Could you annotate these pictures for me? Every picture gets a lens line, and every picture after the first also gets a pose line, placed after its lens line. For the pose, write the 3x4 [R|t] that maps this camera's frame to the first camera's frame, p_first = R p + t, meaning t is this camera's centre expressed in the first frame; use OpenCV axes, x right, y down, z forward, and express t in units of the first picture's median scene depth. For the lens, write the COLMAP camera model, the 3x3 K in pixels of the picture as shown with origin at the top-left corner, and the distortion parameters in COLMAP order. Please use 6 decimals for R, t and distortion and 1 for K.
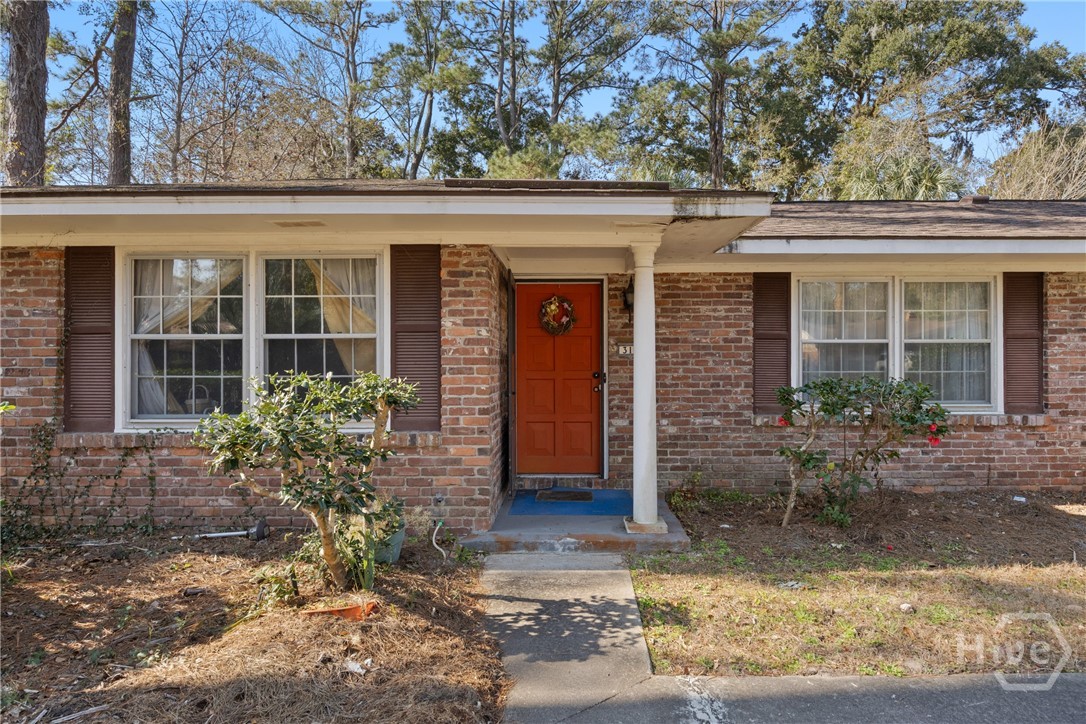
lens RADIAL K [[624.2, 0, 543.0], [0, 624.2, 362.0], [0, 0, 1]] dist [-0.004529, -0.000468]
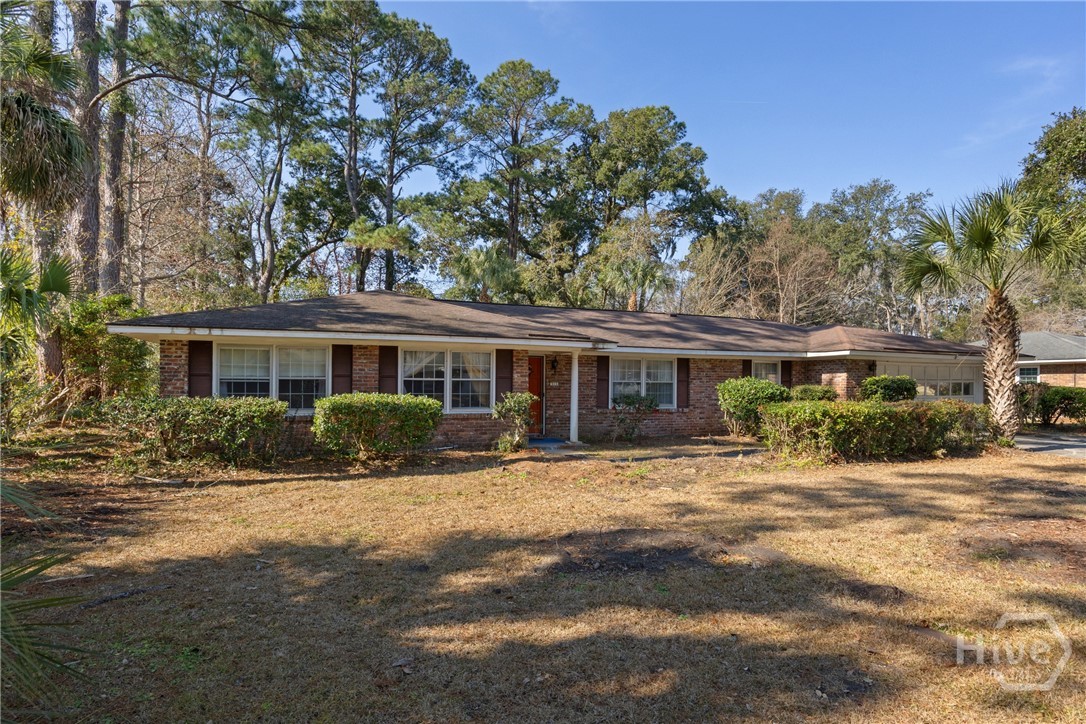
lens RADIAL K [[612.8, 0, 543.0], [0, 612.8, 362.0], [0, 0, 1]] dist [0.001174, 0.000066]
pose [[0.927075, 0.023620, 0.374132, -0.182521], [-0.010524, 0.999259, -0.037010, -0.003411], [-0.374729, 0.030374, 0.926637, -0.285903]]
